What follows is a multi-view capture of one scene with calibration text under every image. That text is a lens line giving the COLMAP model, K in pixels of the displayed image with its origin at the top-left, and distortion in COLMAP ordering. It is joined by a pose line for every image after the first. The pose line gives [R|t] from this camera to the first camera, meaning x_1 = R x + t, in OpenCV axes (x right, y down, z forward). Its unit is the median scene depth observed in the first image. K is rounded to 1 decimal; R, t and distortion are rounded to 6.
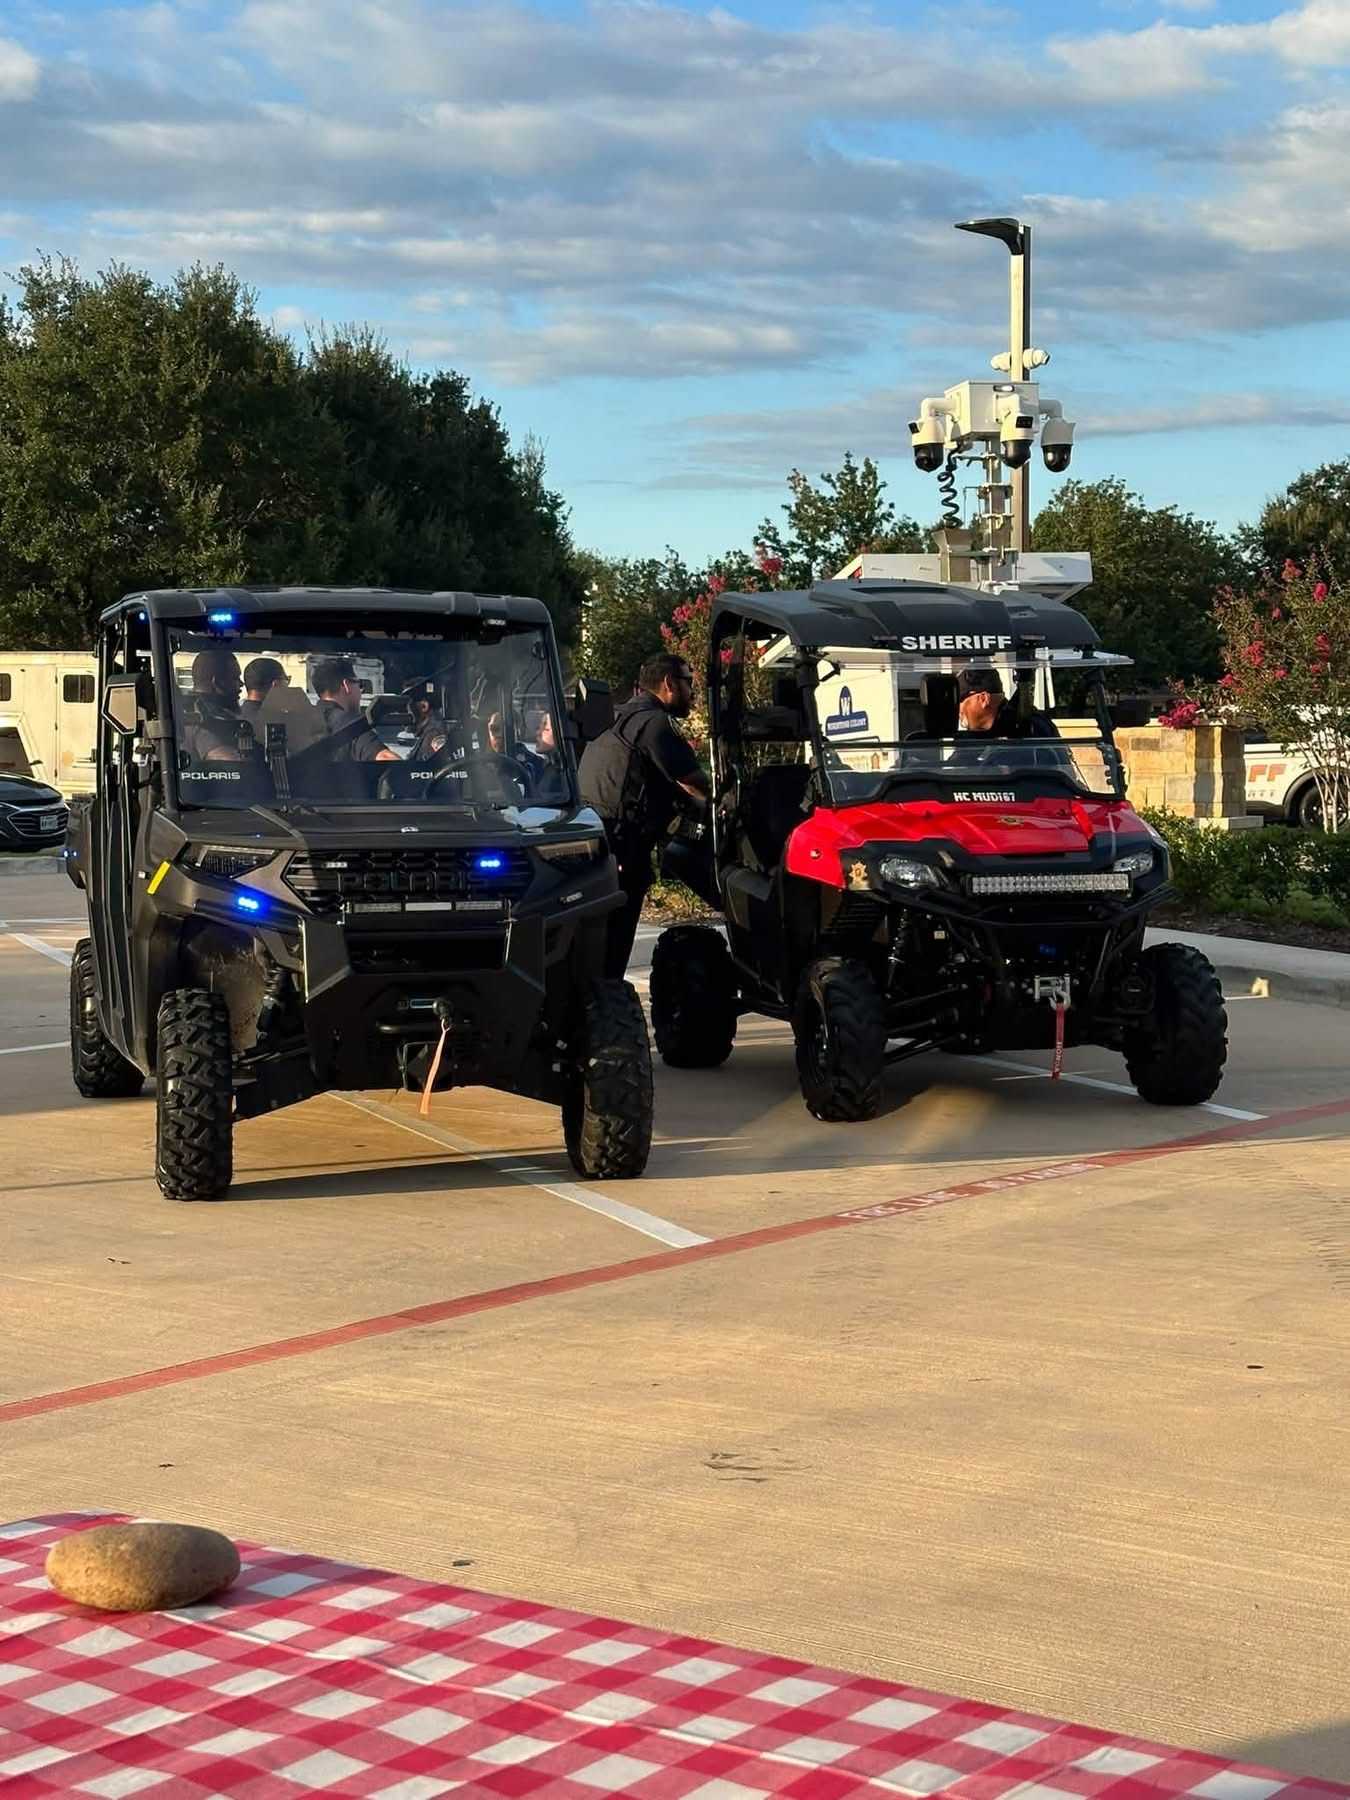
lens RADIAL K [[2994.4, 0, 675.0], [0, 2994.4, 900.0], [0, 0, 1]] dist [0.249820, -1.916457]
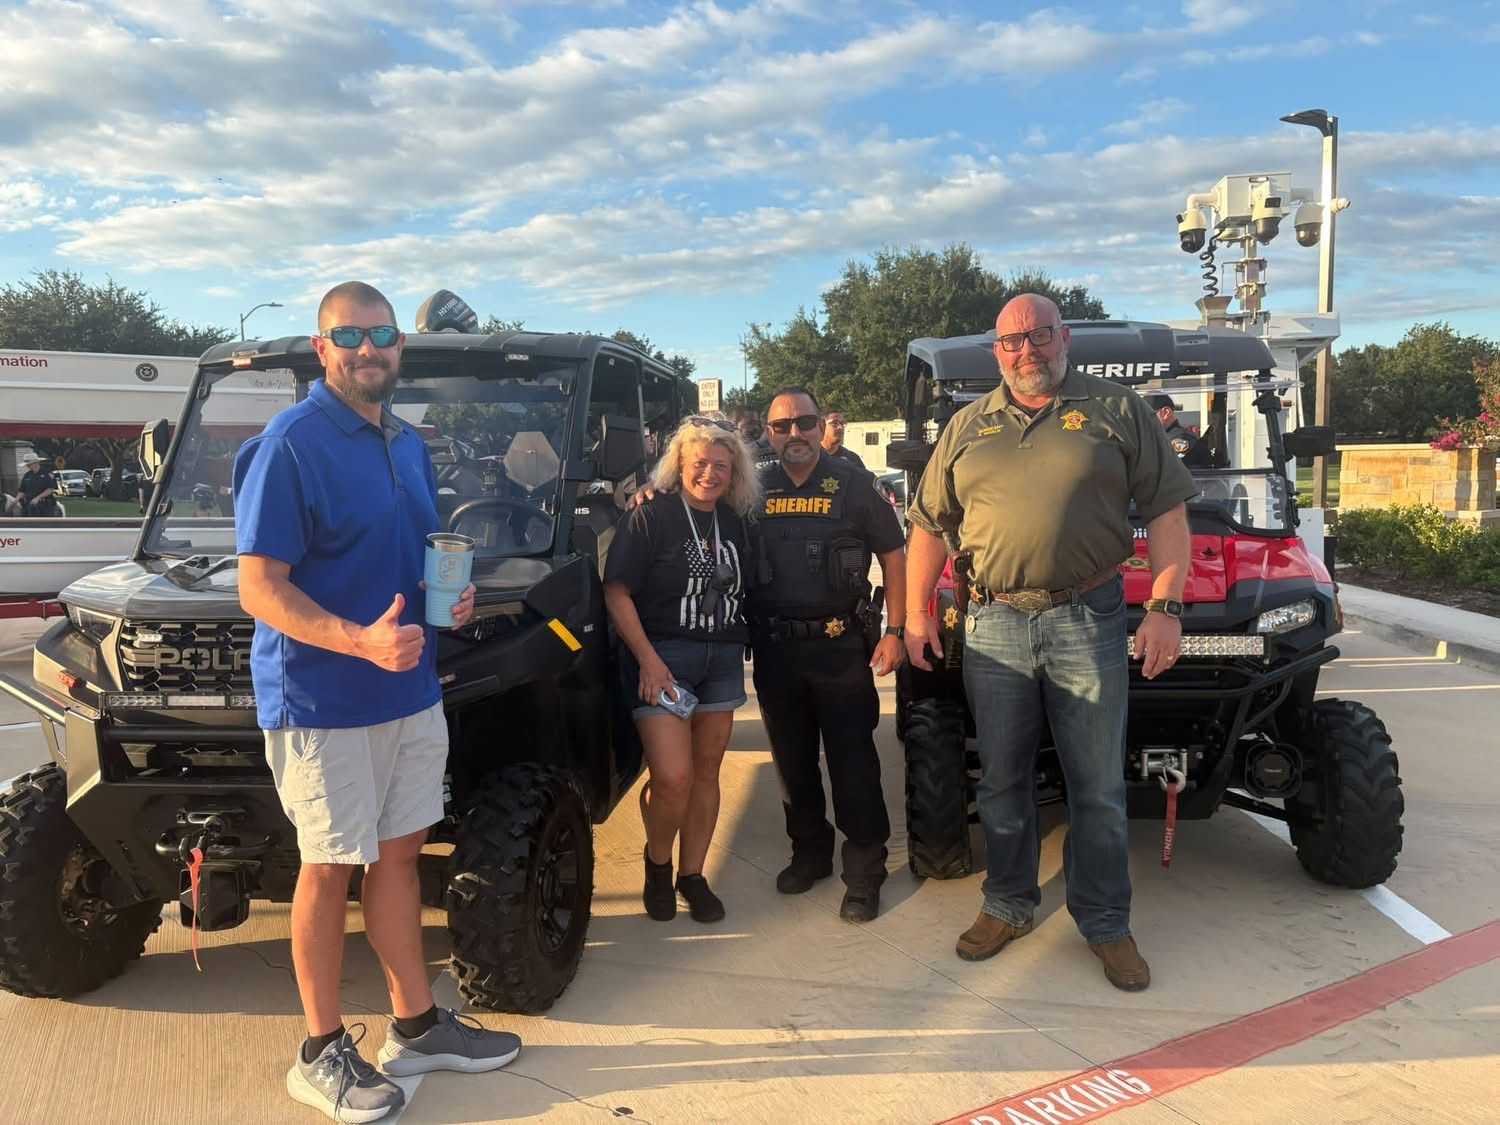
lens RADIAL K [[1139.1, 0, 750.0], [0, 1139.1, 562.5], [0, 0, 1]] dist [0.008321, 0.003509]
pose [[0.919081, 0.023628, -0.393359, 0.104685], [-0.008669, 0.999172, 0.039761, -0.029335], [0.393973, -0.033133, 0.918525, 0.478973]]
